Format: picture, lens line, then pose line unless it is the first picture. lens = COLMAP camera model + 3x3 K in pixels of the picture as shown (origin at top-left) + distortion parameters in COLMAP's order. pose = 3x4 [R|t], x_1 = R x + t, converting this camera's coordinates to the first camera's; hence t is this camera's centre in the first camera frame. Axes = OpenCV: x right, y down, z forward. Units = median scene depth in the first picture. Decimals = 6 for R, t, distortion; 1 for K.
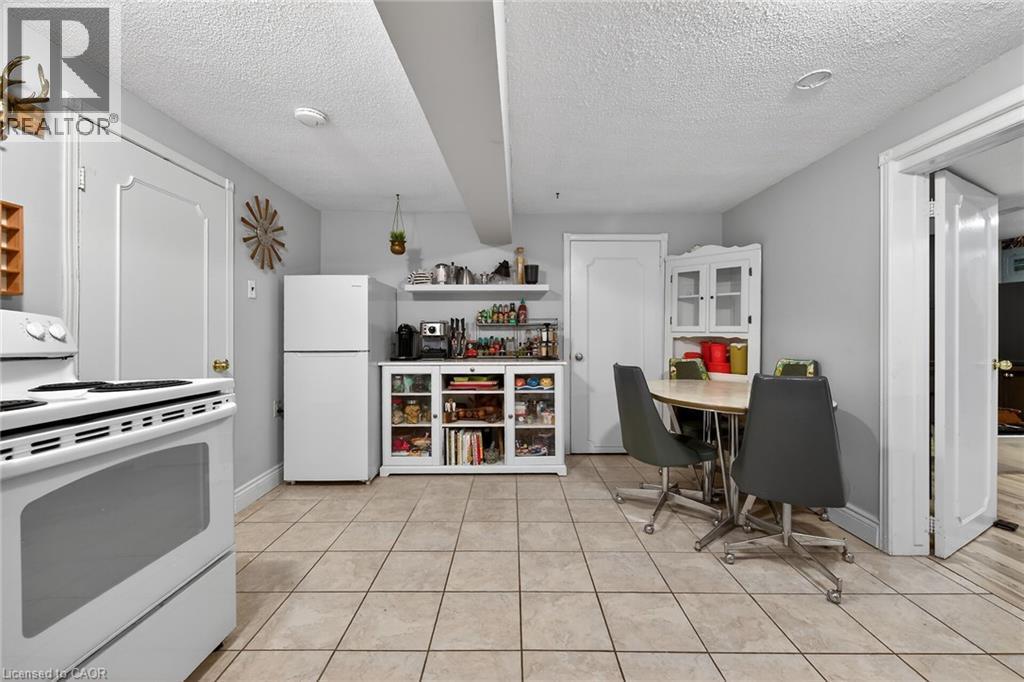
lens RADIAL K [[409.4, 0, 511.2], [0, 409.4, 336.0], [0, 0, 1]] dist [0.003638, 0.000157]
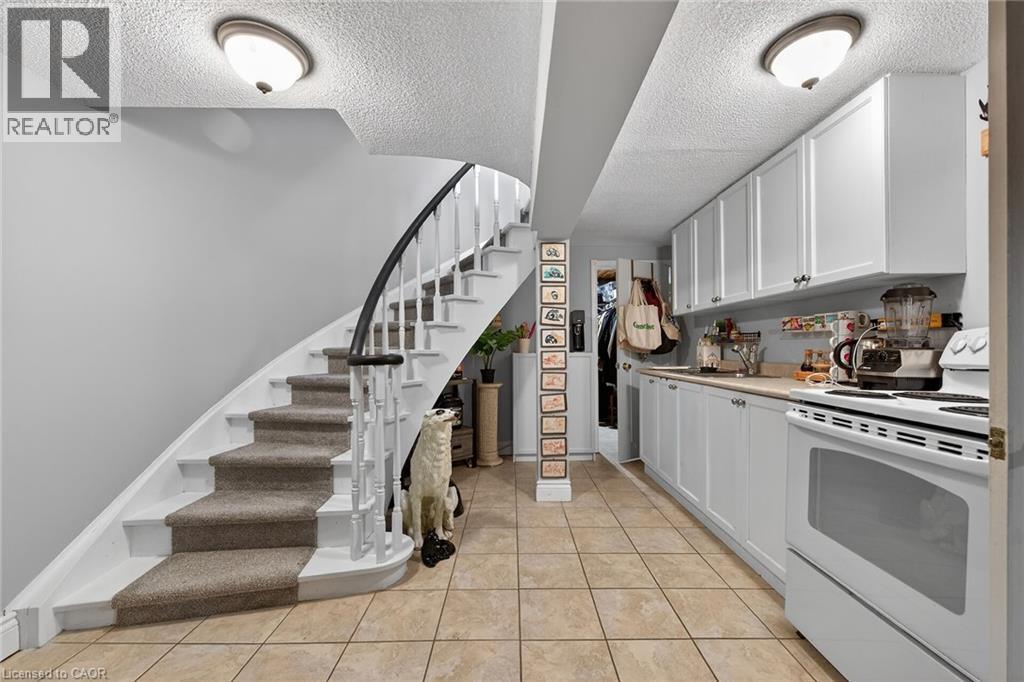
lens RADIAL K [[409.4, 0, 512.4], [0, 409.4, 345.1], [0, 0, 1]] dist [0.003638, 0.000157]
pose [[-0.999992, 0.004098, -0.000402, 0.056835], [0.004100, 0.999986, -0.003307, -0.013726], [0.000389, -0.003308, -0.999994, 2.148994]]
